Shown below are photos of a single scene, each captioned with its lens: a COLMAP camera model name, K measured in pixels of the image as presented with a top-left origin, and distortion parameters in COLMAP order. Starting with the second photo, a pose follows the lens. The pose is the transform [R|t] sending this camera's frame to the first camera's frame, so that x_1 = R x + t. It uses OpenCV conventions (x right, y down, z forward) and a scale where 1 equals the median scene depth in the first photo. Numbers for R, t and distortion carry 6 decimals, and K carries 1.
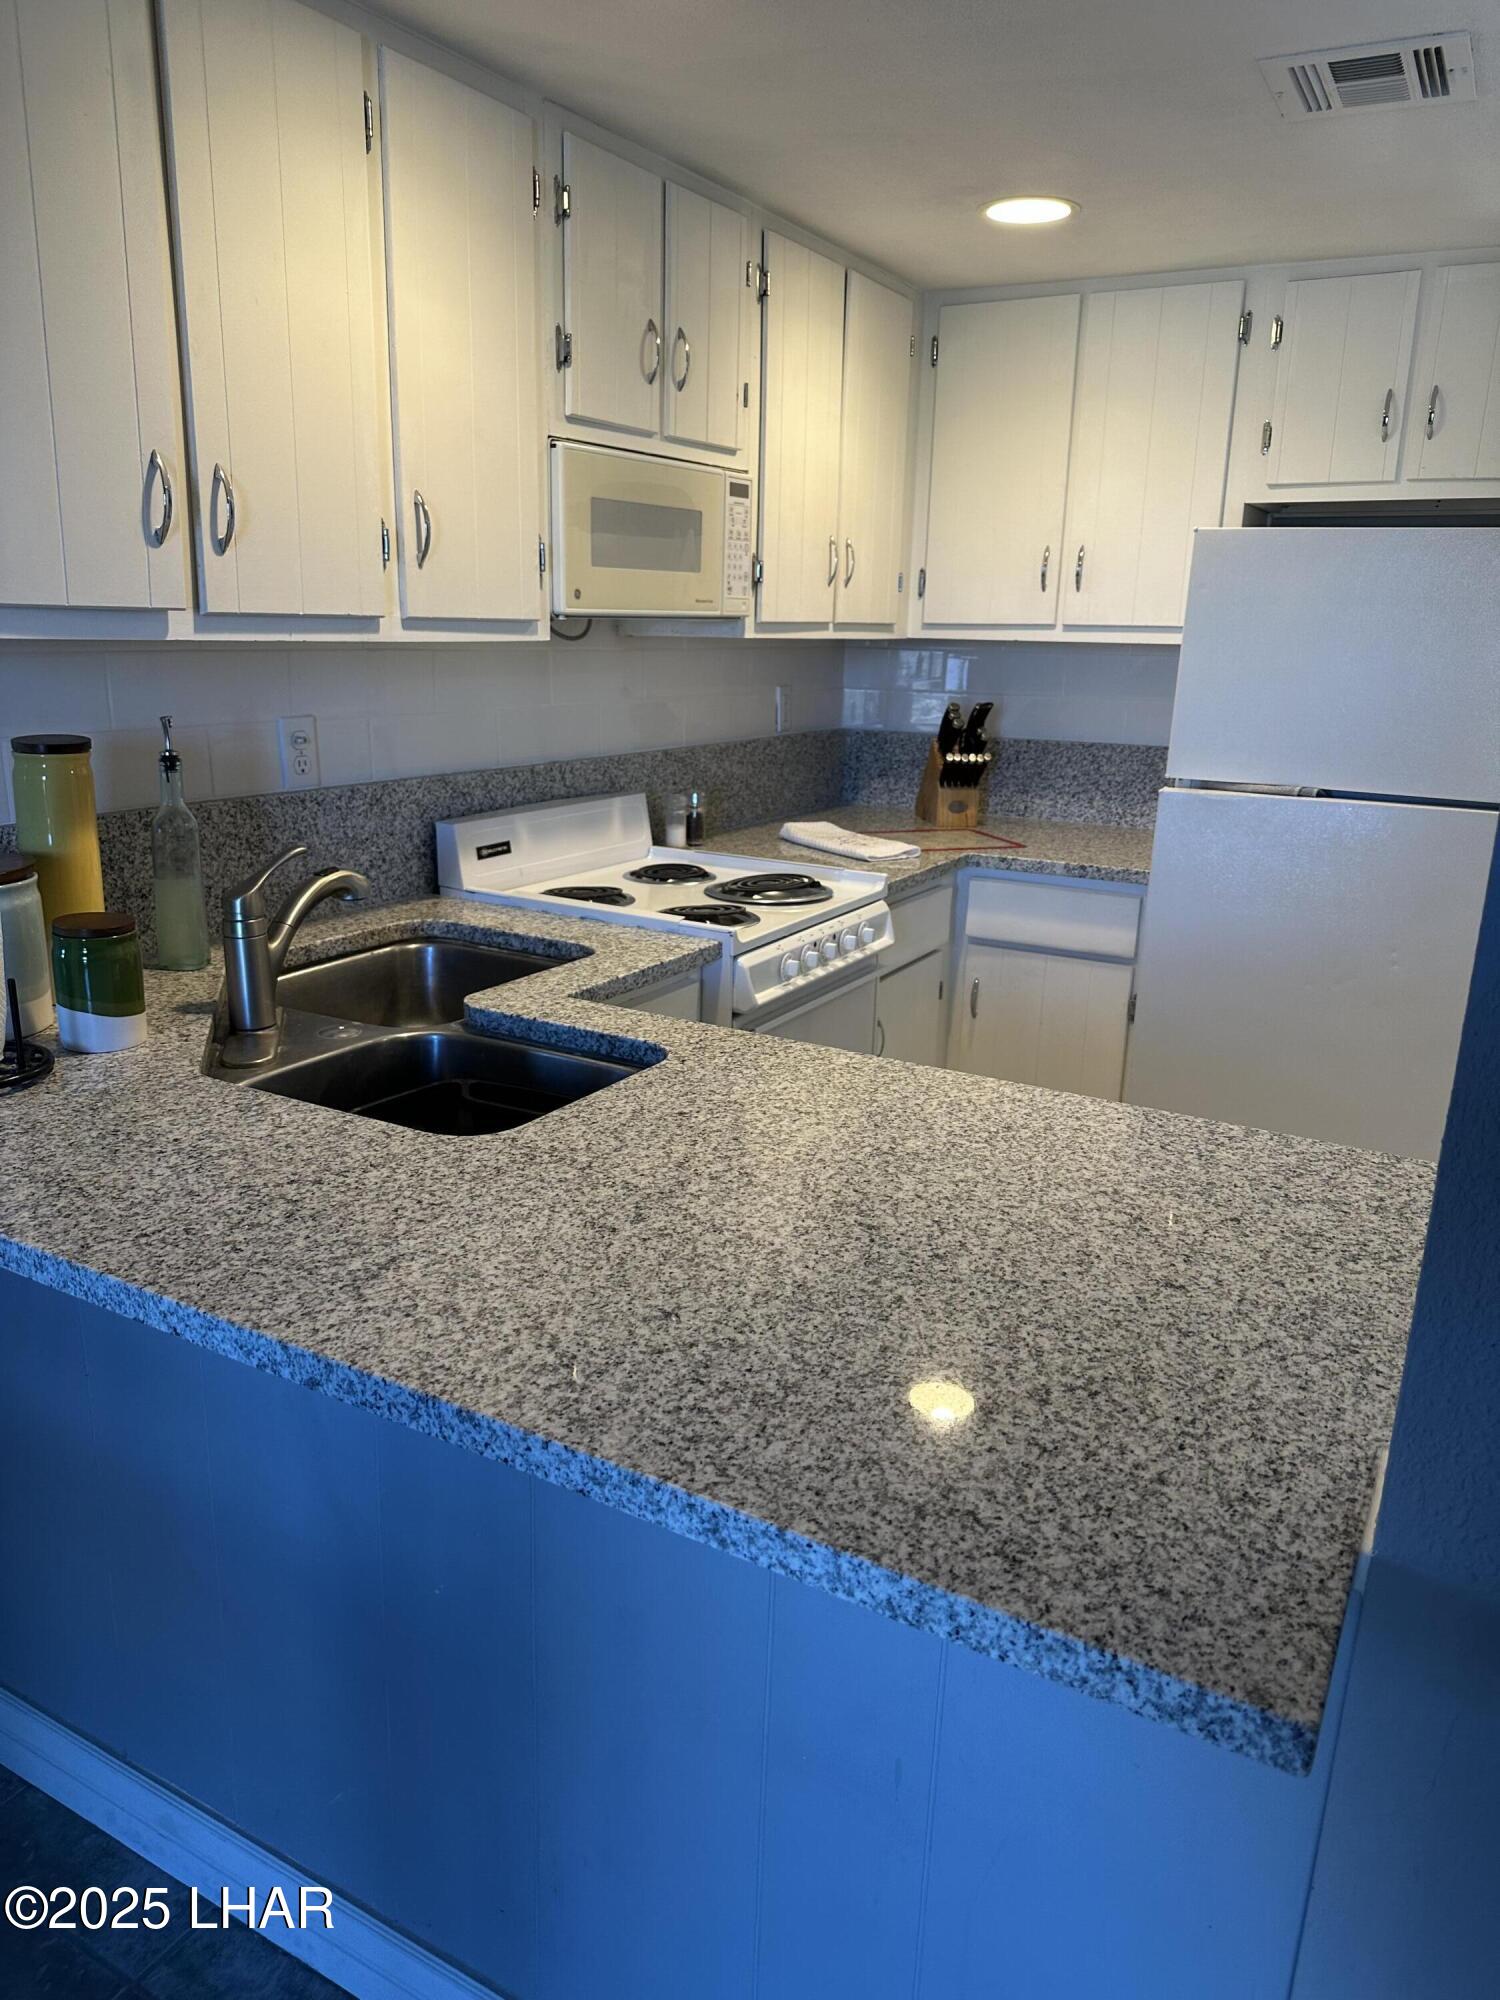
lens RADIAL K [[1392.7, 0, 751.9], [0, 1392.7, 1003.1], [0, 0, 1]] dist [0.176764, -0.377335]
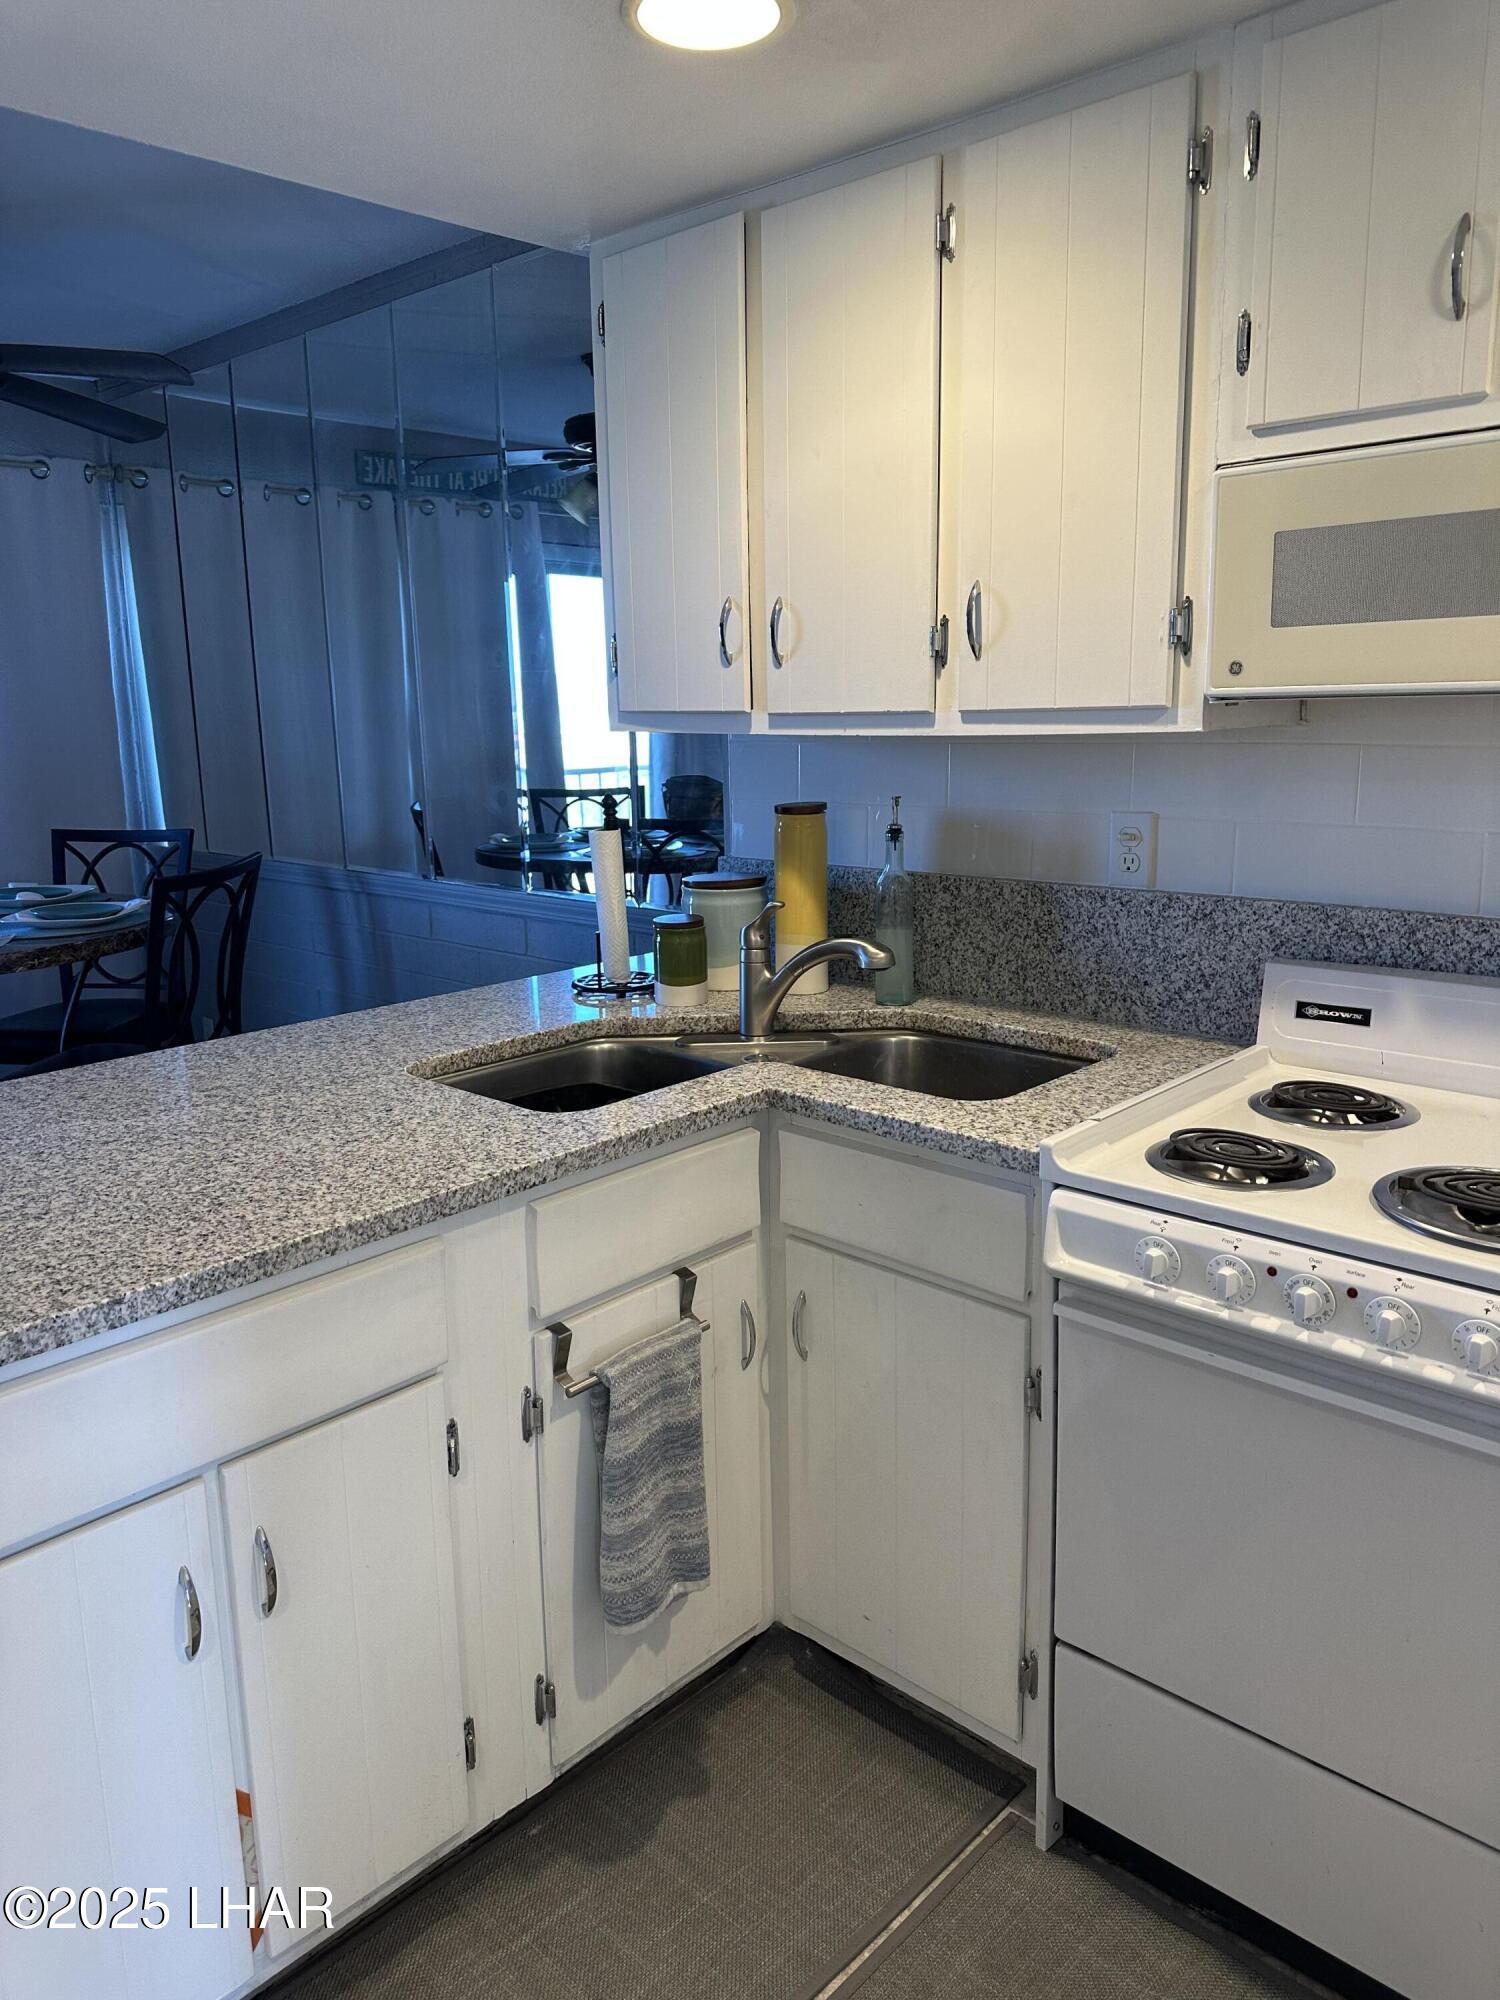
lens RADIAL K [[1392.7, 0, 751.9], [0, 1392.7, 1003.1], [0, 0, 1]] dist [0.176764, -0.377335]
pose [[-0.232677, 0.186555, -0.954494, 0.745751], [-0.245017, 0.938530, 0.243162, -0.278608], [0.941185, 0.290445, -0.172665, 1.071105]]
